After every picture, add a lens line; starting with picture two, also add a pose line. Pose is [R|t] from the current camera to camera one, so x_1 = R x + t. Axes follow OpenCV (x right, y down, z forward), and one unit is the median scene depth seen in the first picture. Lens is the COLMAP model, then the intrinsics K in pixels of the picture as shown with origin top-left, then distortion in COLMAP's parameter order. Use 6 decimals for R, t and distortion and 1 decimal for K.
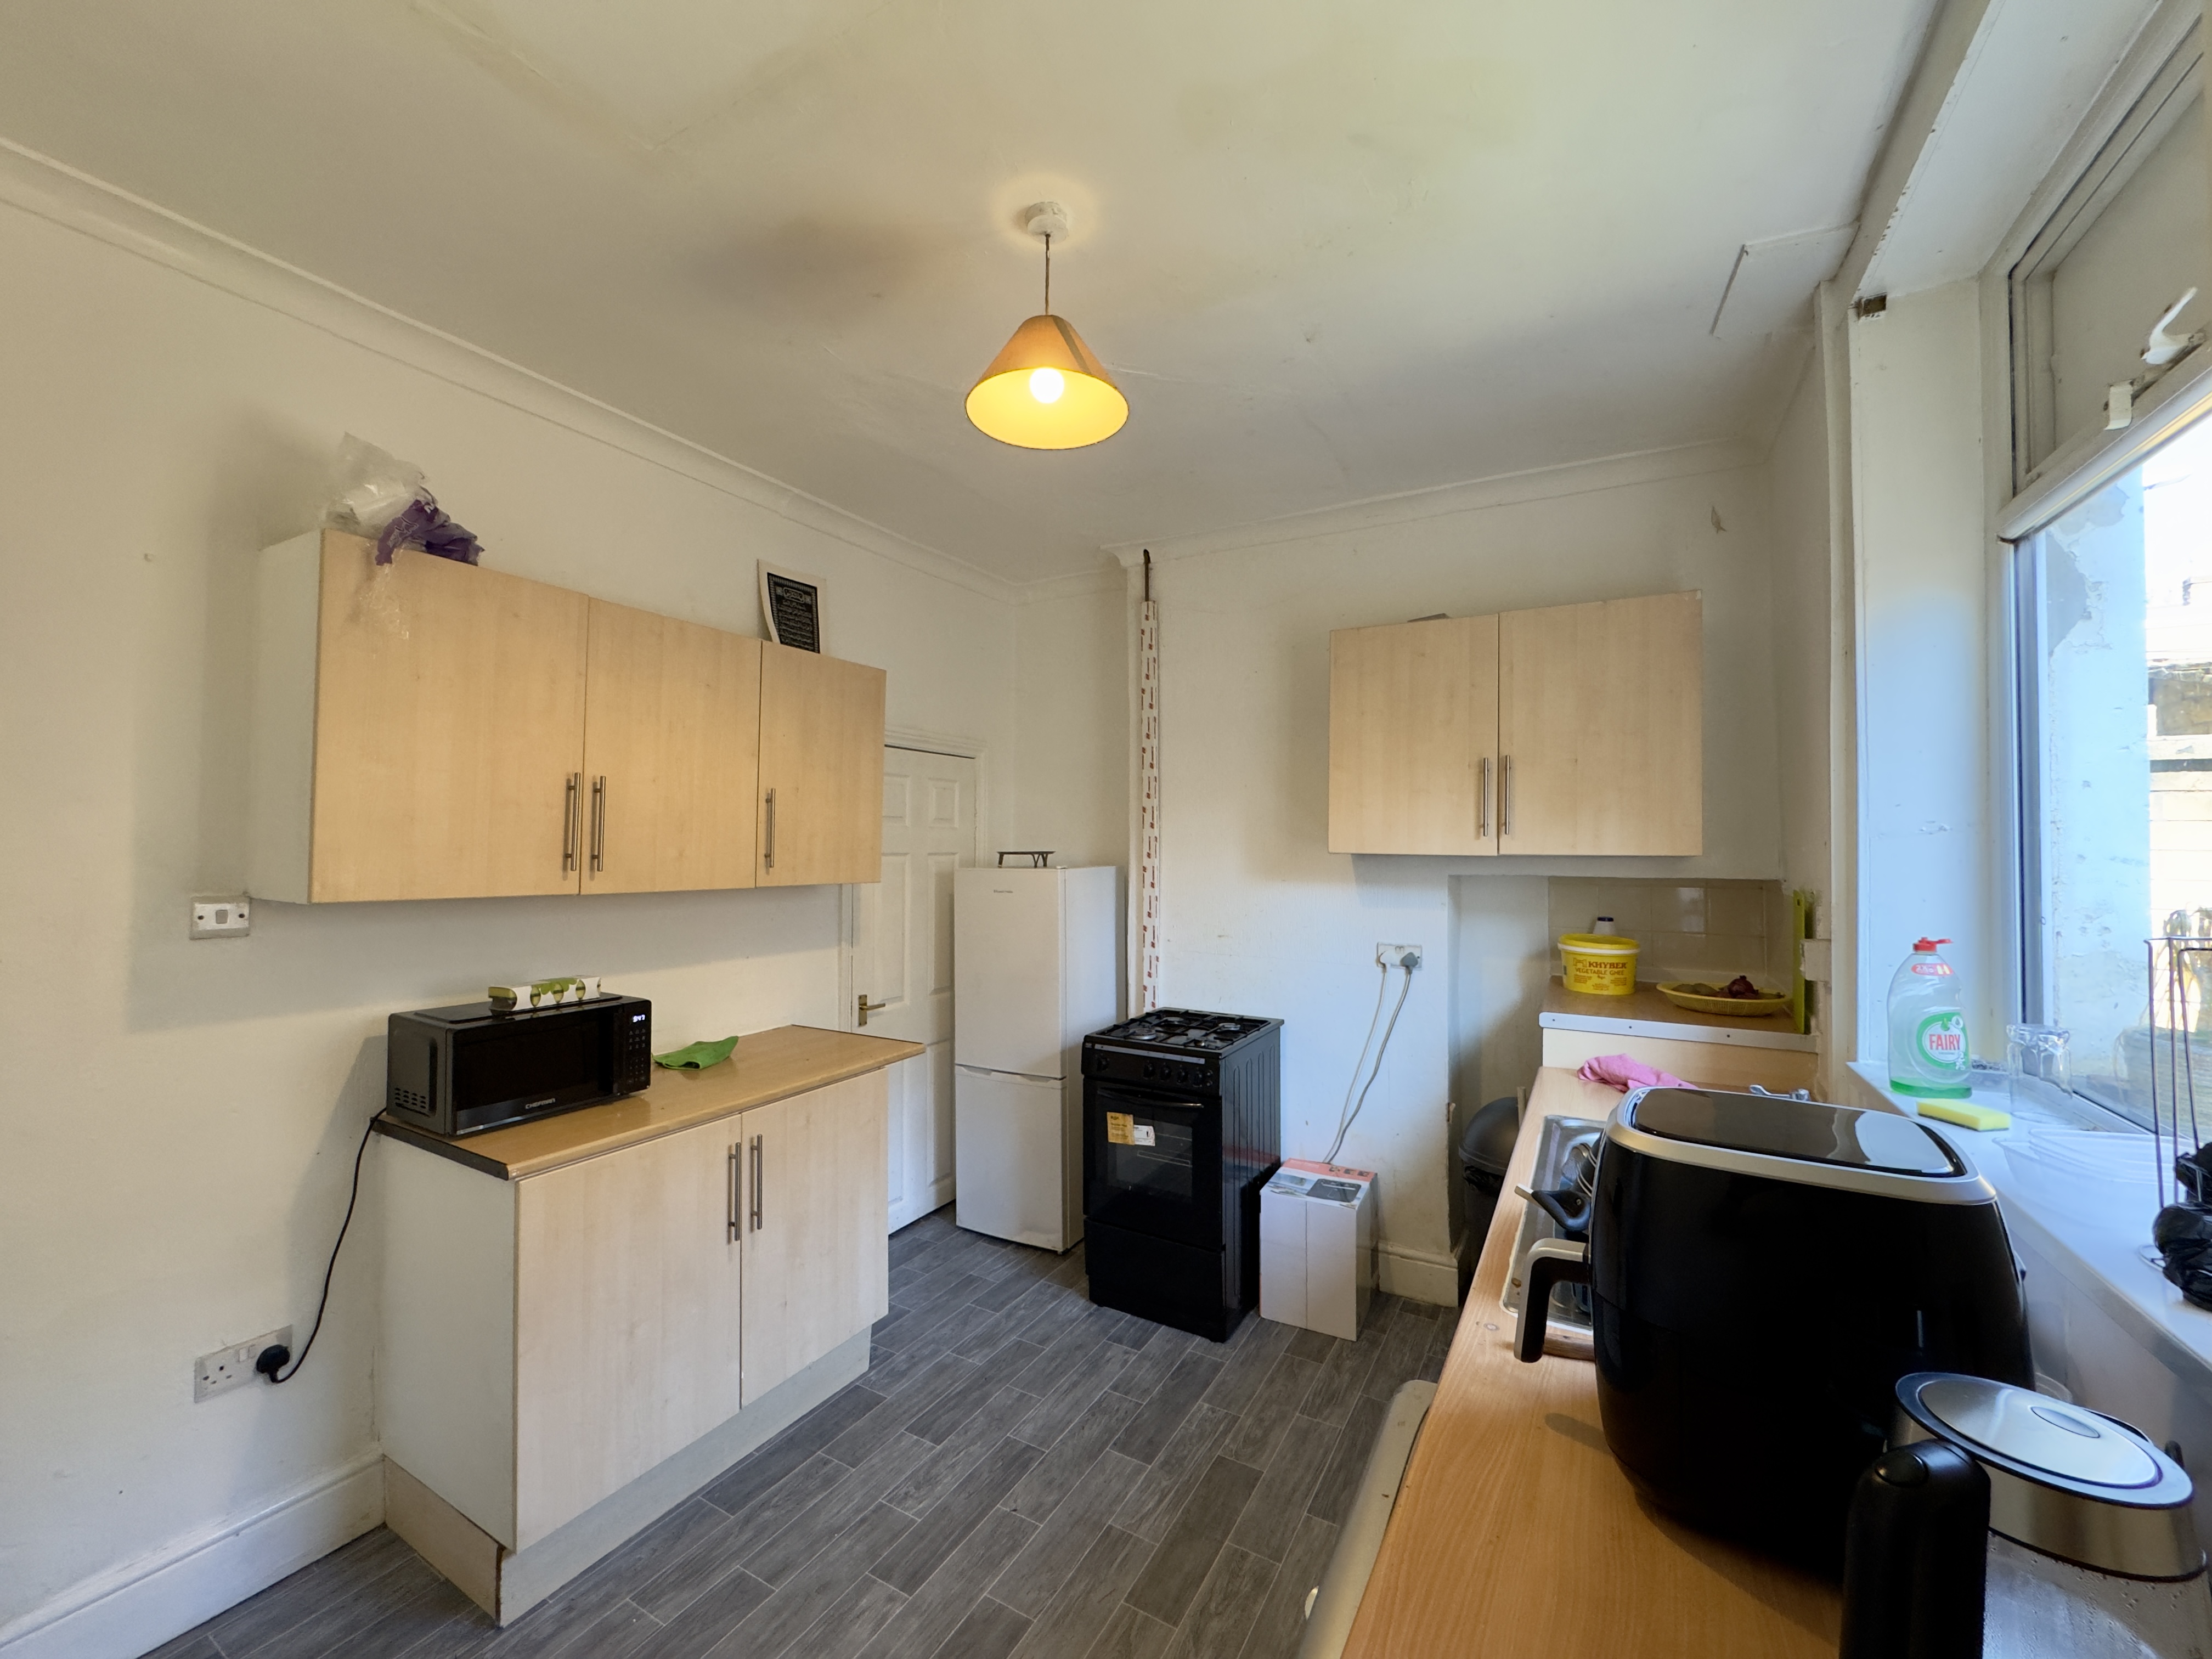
lens RADIAL K [[882.4, 0, 1104.3], [0, 882.4, 828.6], [0, 0, 1]] dist [-0.001233, 0.000530]
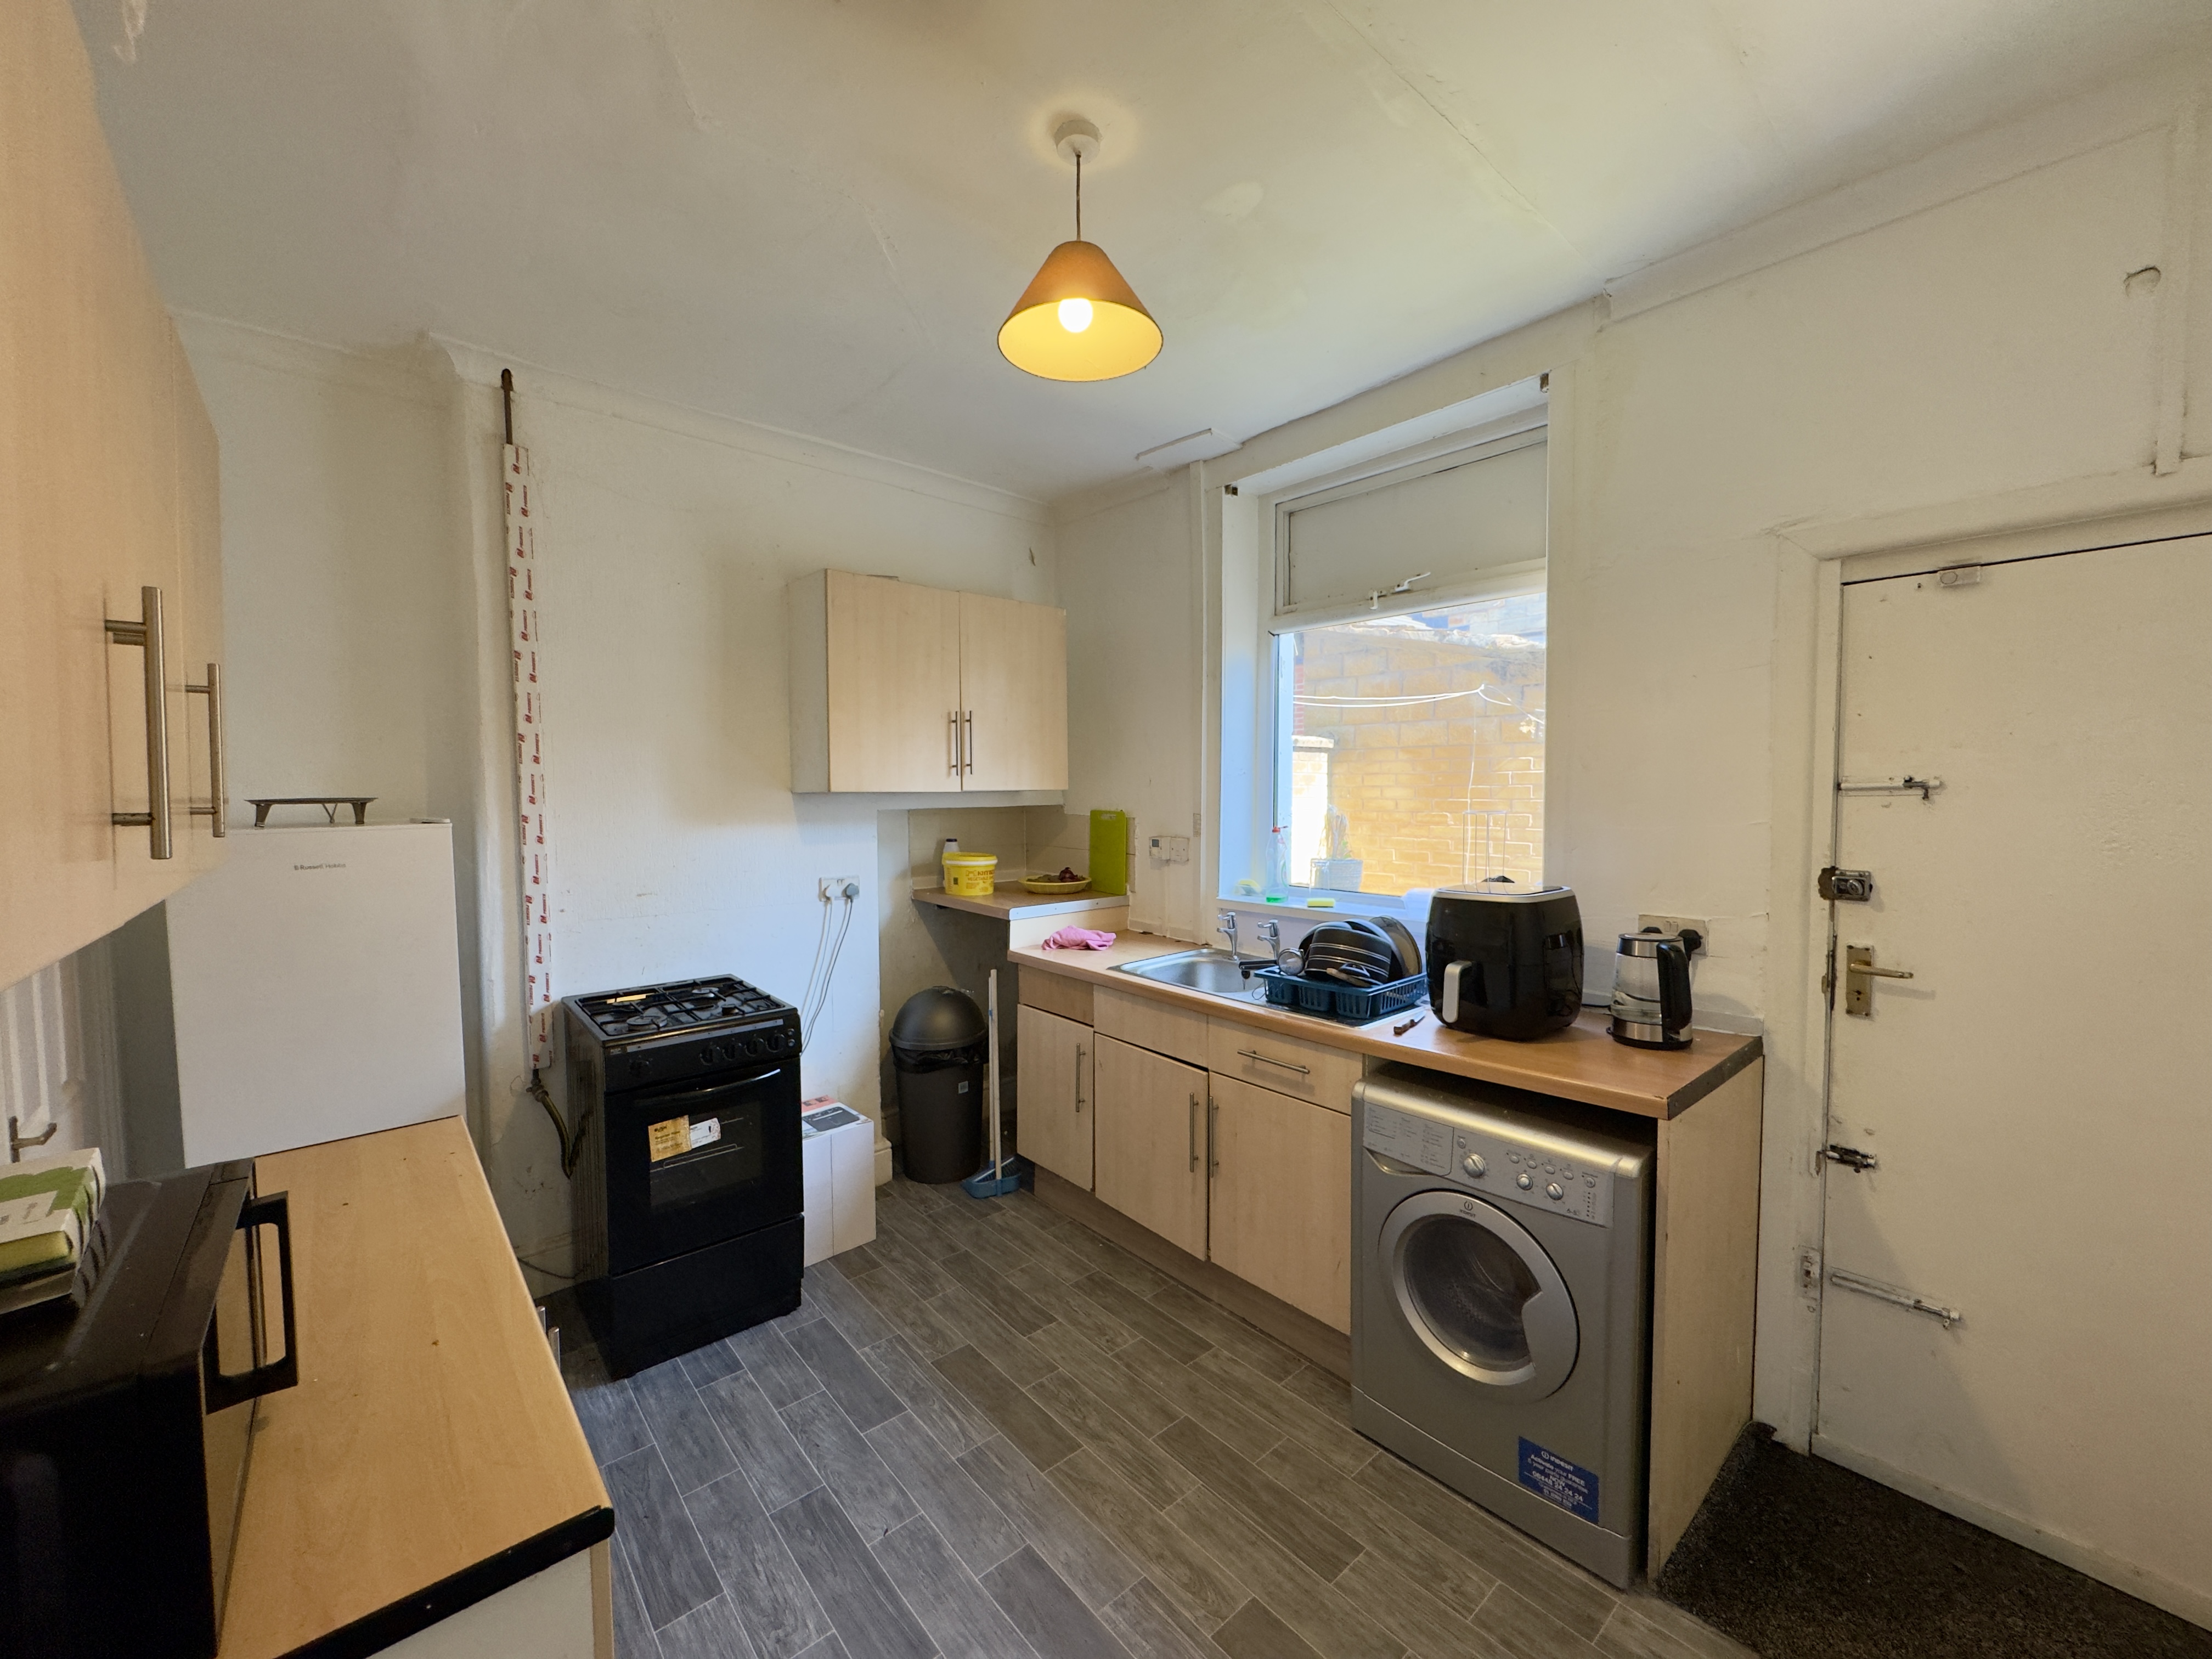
lens RADIAL K [[882.4, 0, 1104.3], [0, 882.4, 828.6], [0, 0, 1]] dist [-0.001233, 0.000530]
pose [[0.324195, -0.052391, 0.944538, -0.663506], [-0.010301, 0.998211, 0.058903, 0.007843], [-0.945934, -0.028826, 0.323076, 0.417005]]
